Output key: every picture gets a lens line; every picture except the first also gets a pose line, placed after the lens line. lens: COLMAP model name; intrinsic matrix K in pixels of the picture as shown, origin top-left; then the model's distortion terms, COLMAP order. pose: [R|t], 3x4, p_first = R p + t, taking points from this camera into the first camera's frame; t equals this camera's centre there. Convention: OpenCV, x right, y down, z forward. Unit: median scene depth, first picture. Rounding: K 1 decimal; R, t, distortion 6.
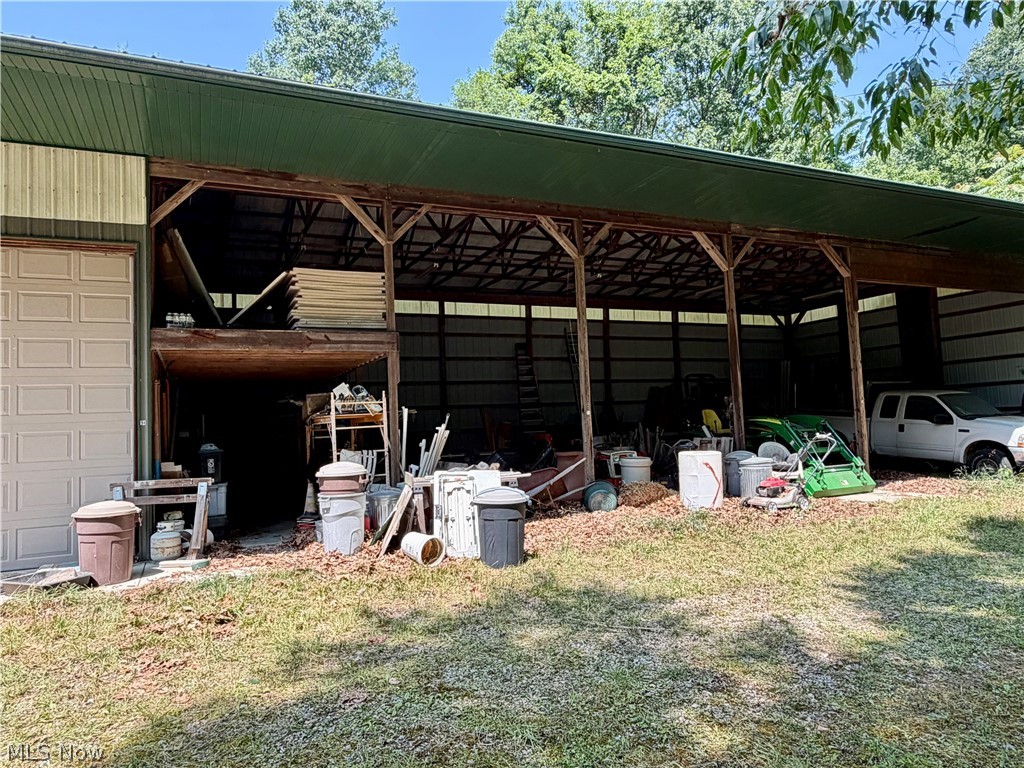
lens RADIAL K [[694.3, 0, 514.1], [0, 694.3, 379.2], [0, 0, 1]] dist [0.000089, 0.001324]
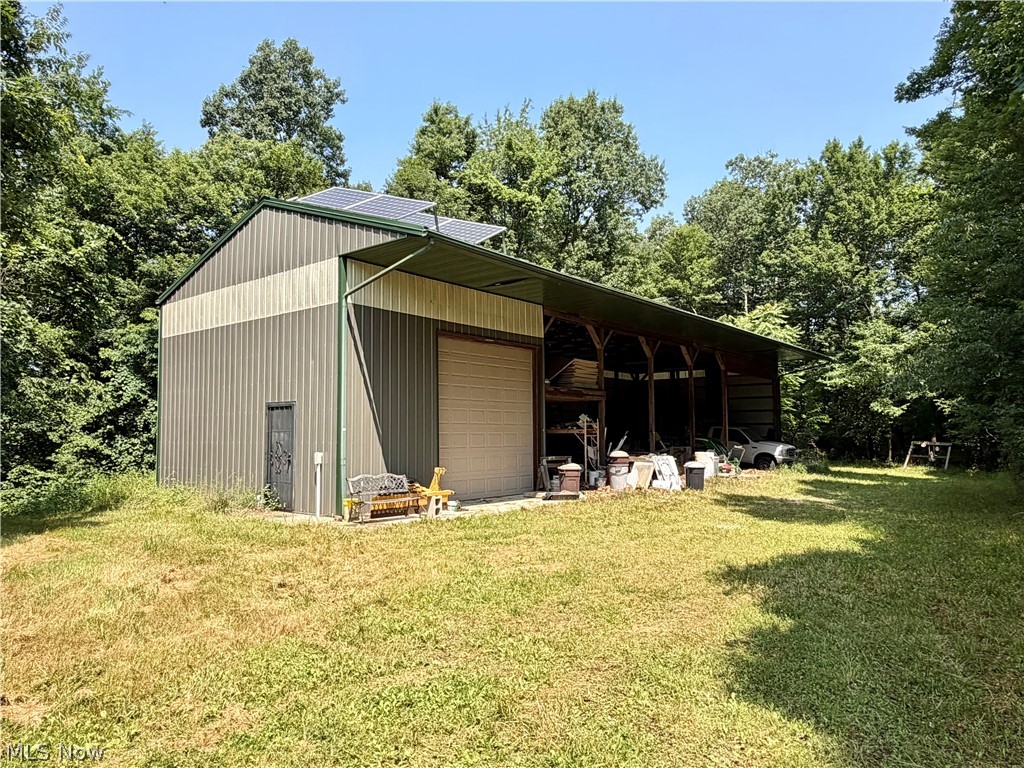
lens RADIAL K [[694.3, 0, 514.1], [0, 694.3, 379.2], [0, 0, 1]] dist [0.000089, 0.001324]
pose [[0.894831, 0.073677, 0.440284, -1.340437], [-0.064833, 0.997278, -0.035118, -0.011846], [-0.441673, 0.002880, 0.897172, -0.765391]]
